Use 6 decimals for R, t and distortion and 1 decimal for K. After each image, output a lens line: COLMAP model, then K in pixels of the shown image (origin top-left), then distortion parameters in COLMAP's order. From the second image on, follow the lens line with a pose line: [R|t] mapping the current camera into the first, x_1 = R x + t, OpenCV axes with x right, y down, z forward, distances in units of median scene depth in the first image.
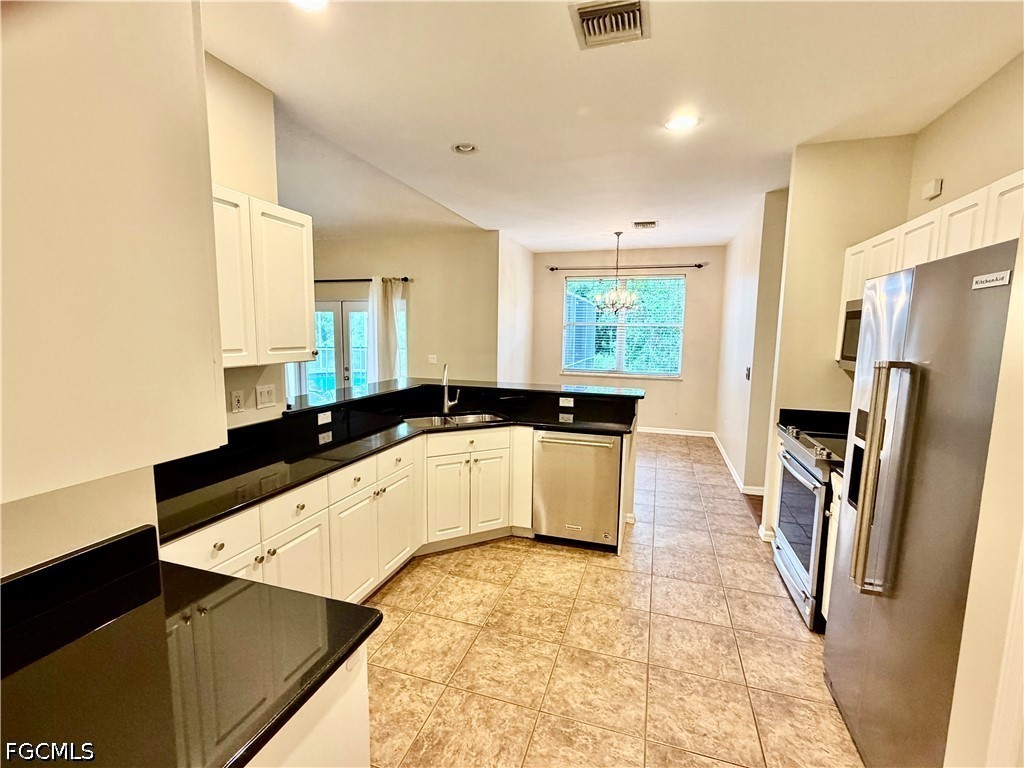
lens RADIAL K [[449.8, 0, 512.0], [0, 449.8, 383.4], [0, 0, 1]] dist [-0.002117, 0.001775]
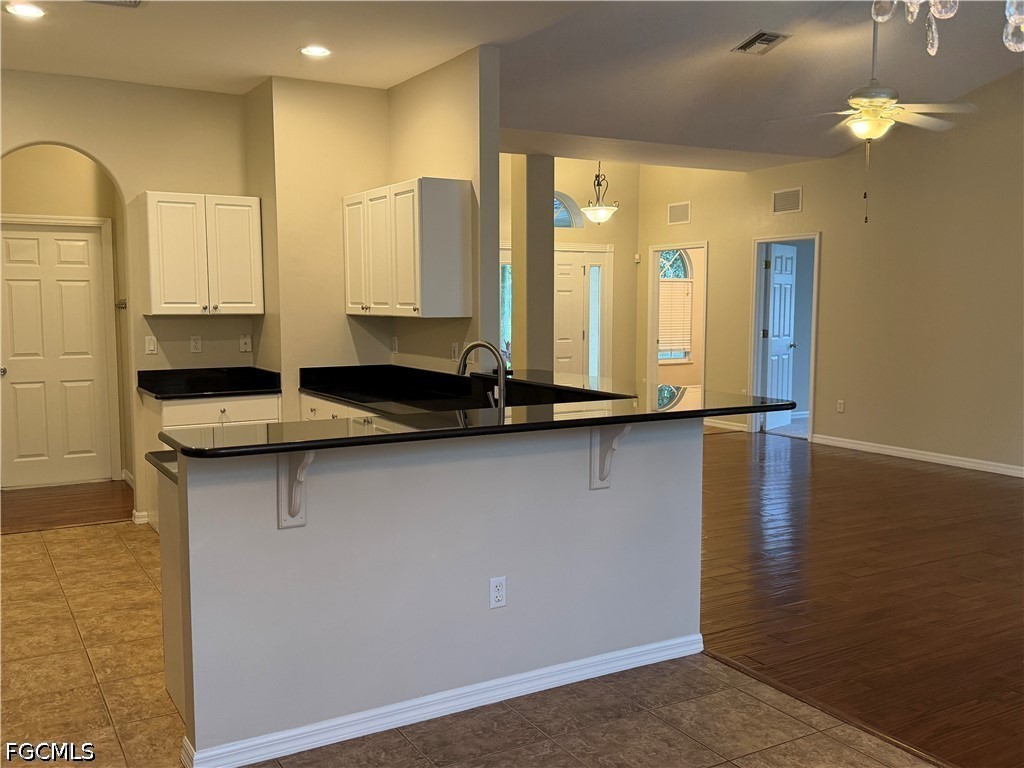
lens RADIAL K [[955.1, 0, 513.6], [0, 955.1, 384.9], [0, 0, 1]] dist [0.022881, 0.000000]
pose [[-0.661356, 0.052329, -0.748244, 1.152249], [-0.094686, 0.983759, 0.152490, -0.274082], [0.744072, 0.171698, -0.645660, 2.834744]]
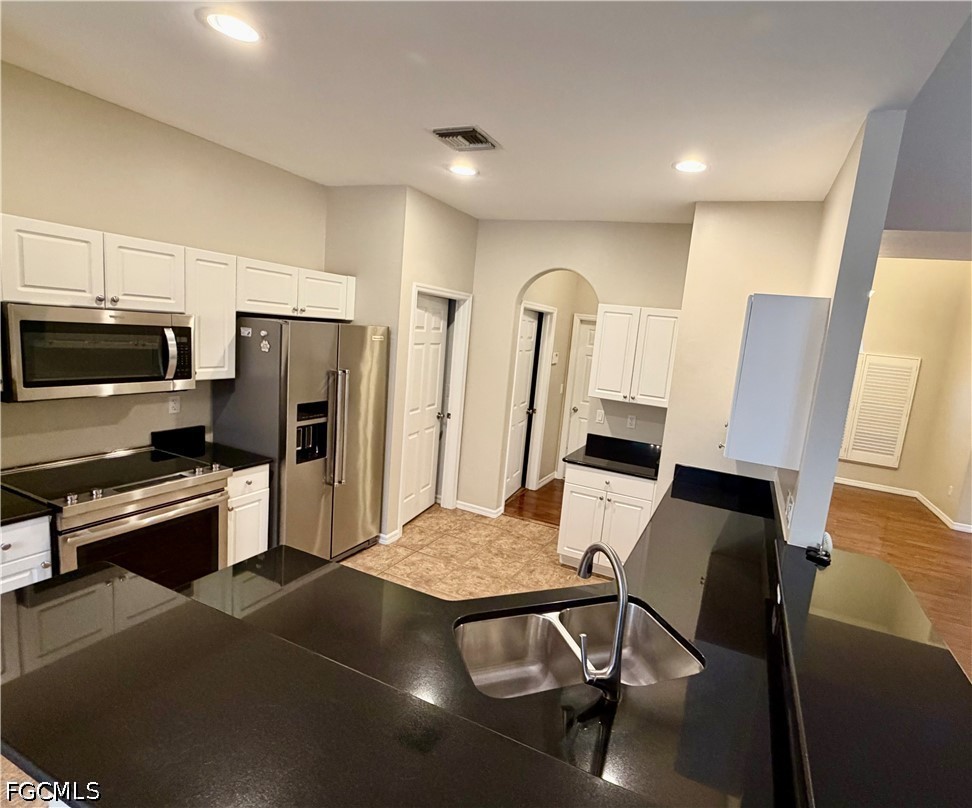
lens RADIAL K [[499.8, 0, 542.4], [0, 499.8, 407.0], [0, 0, 1]] dist [-0.014749, -0.001350]
pose [[-0.990229, -0.125952, 0.059860, -0.149622], [-0.106020, 0.958795, 0.263574, -0.394947], [-0.090591, 0.254653, -0.962780, 2.126113]]
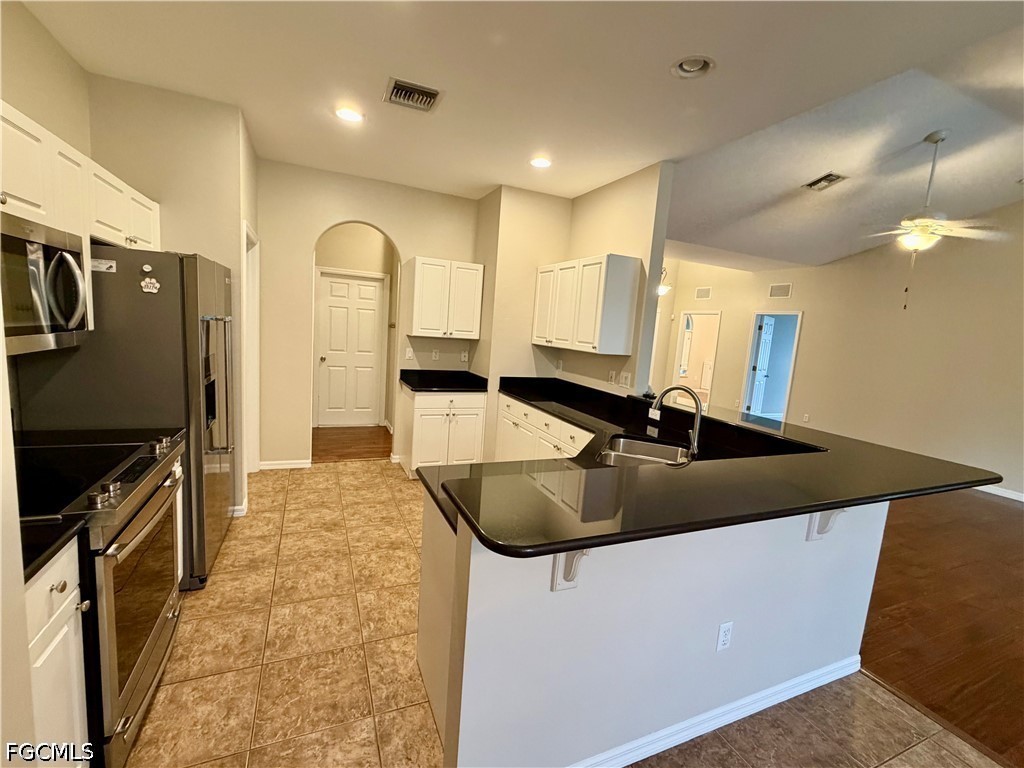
lens RADIAL K [[449.8, 0, 511.4], [0, 449.8, 383.2], [0, 0, 1]] dist [-0.002117, 0.001775]
pose [[-0.740865, 0.014728, -0.671493, 0.810169], [-0.160066, 0.967083, 0.197813, -0.219591], [0.652302, 0.254036, -0.714120, 2.061039]]
